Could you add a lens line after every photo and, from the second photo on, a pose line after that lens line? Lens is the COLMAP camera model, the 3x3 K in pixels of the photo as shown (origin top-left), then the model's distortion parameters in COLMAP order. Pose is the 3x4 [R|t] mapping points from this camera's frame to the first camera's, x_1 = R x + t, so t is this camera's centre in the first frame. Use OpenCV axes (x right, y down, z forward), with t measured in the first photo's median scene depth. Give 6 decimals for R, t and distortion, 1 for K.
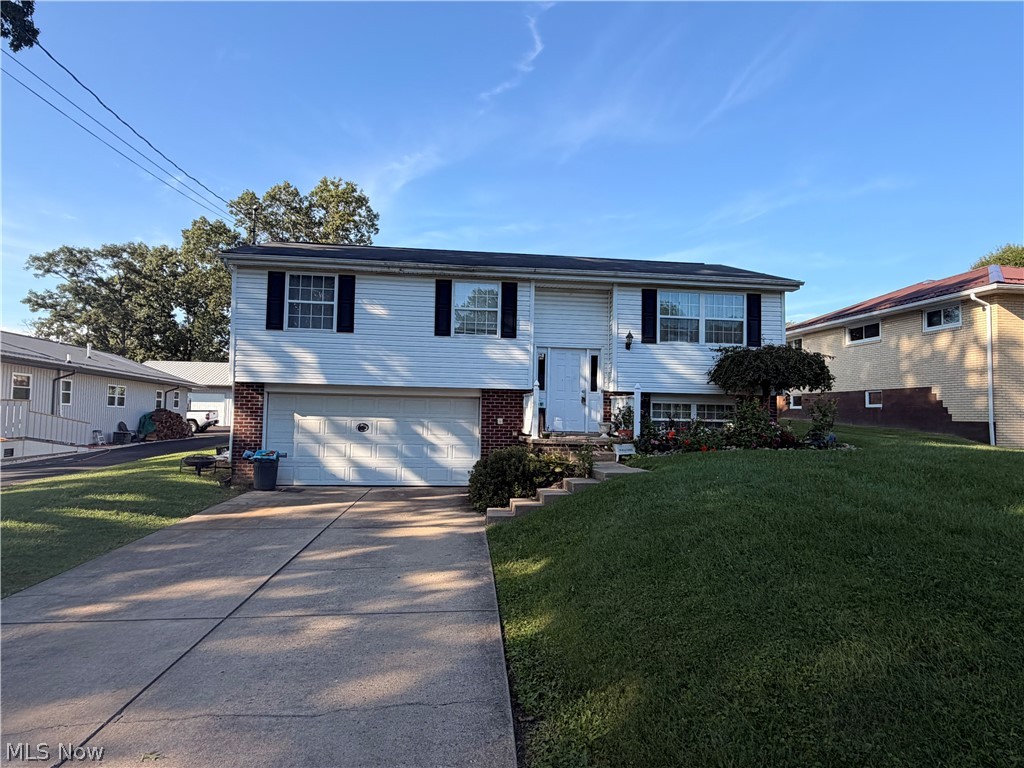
lens RADIAL K [[621.0, 0, 515.5], [0, 621.0, 386.5], [0, 0, 1]] dist [0.000741, -0.000584]
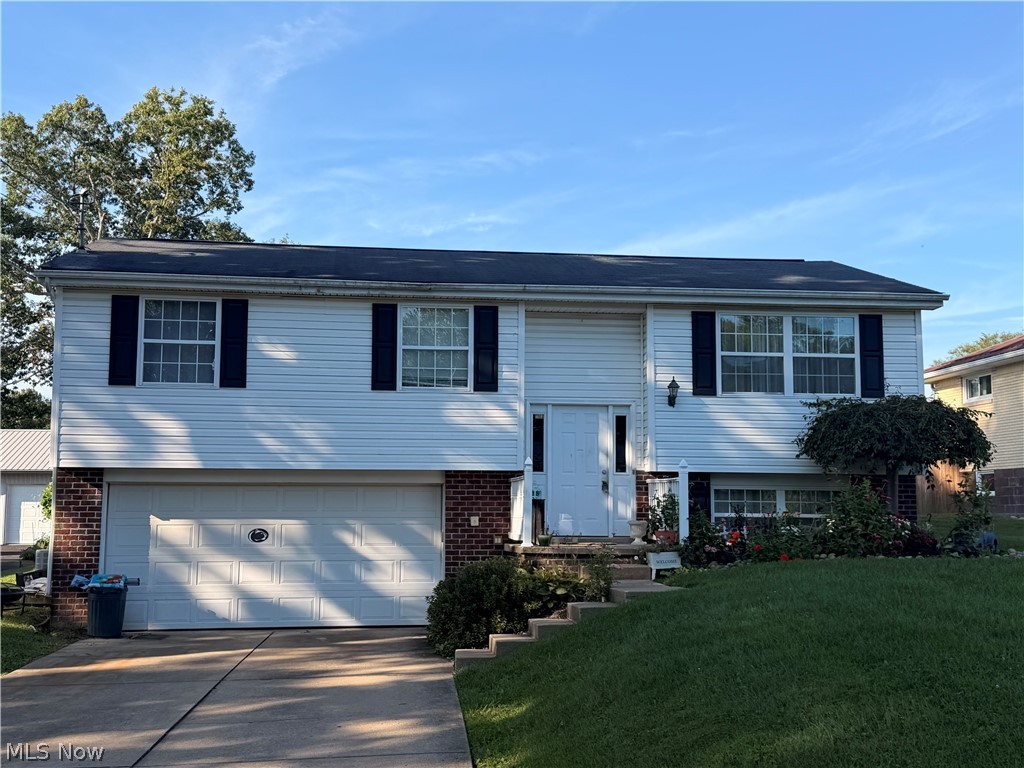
lens RADIAL K [[1192.8, 0, 513.5], [0, 1192.8, 390.9], [0, 0, 1]] dist [0.105773, 0.000000]
pose [[0.999859, -0.016018, 0.005118, 0.011963], [0.016289, 0.998181, -0.058048, -0.006127], [-0.004179, 0.058123, 0.998301, -0.246100]]
